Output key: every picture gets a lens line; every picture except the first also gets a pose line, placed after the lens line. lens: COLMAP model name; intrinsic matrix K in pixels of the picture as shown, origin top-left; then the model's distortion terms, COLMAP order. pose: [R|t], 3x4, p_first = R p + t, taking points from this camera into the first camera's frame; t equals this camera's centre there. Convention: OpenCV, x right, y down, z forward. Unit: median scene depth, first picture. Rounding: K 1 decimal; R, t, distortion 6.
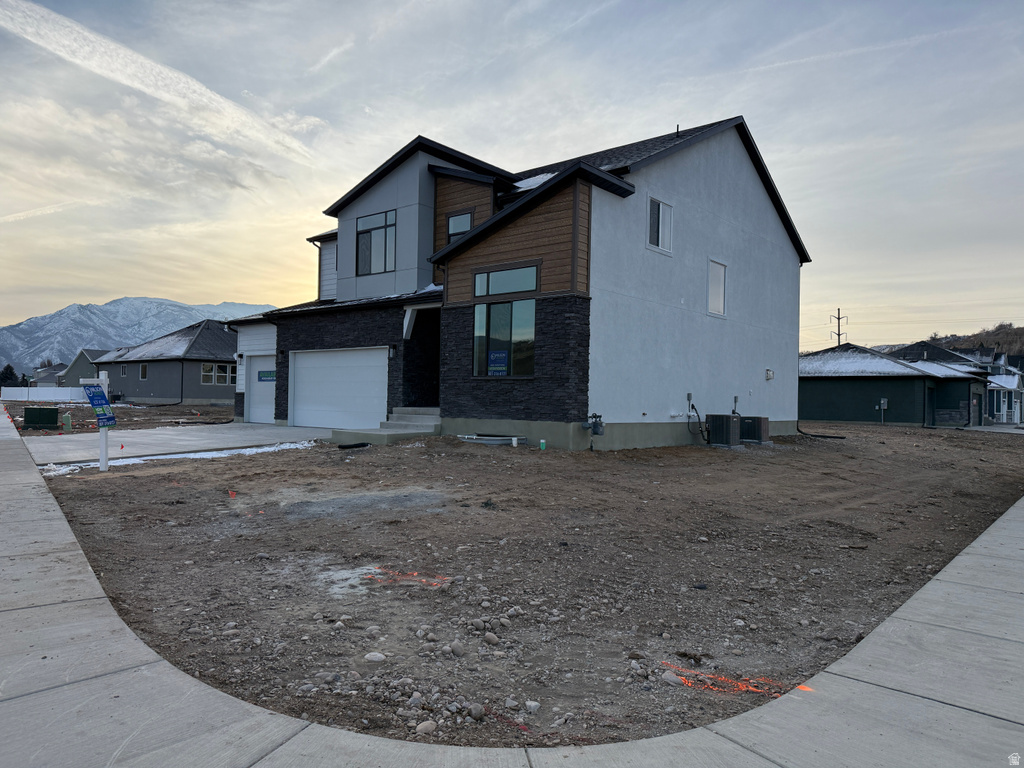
lens RADIAL K [[721.2, 0, 523.0], [0, 721.2, 387.5], [0, 0, 1]] dist [0.027322, -0.008884]
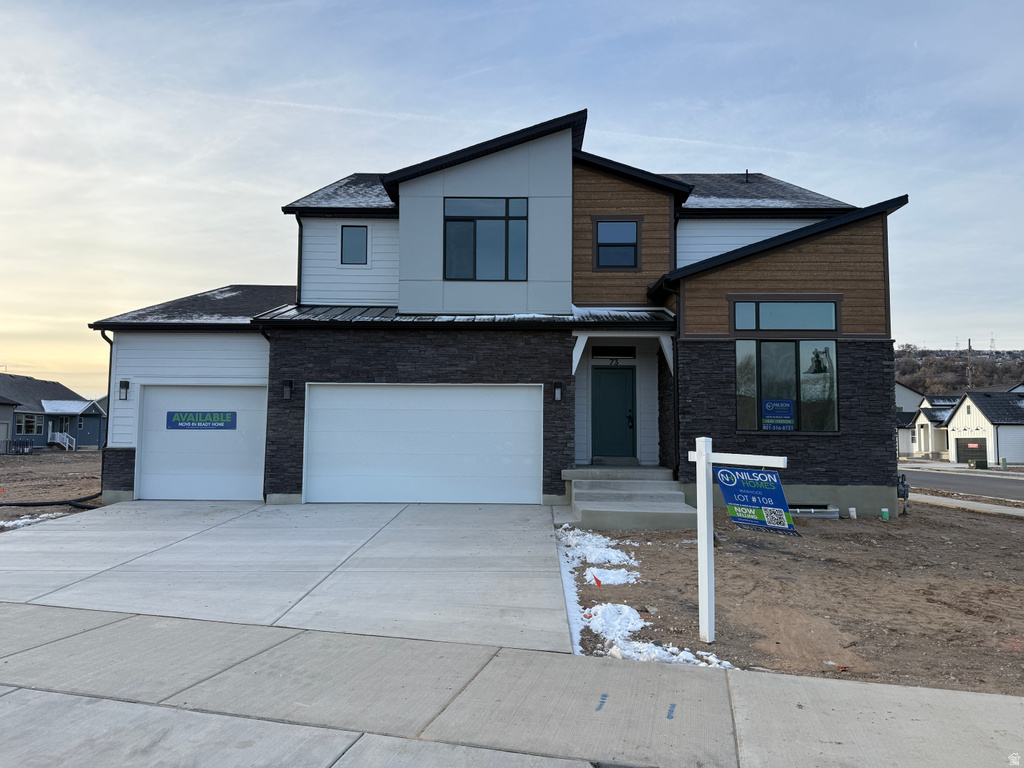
lens RADIAL K [[721.2, 0, 515.4], [0, 721.2, 377.7], [0, 0, 1]] dist [0.027322, -0.008884]
pose [[0.790618, 0.038380, 0.611105, -0.657908], [-0.005720, 0.998453, -0.055307, -0.024190], [-0.612283, 0.040231, 0.789615, 0.457200]]
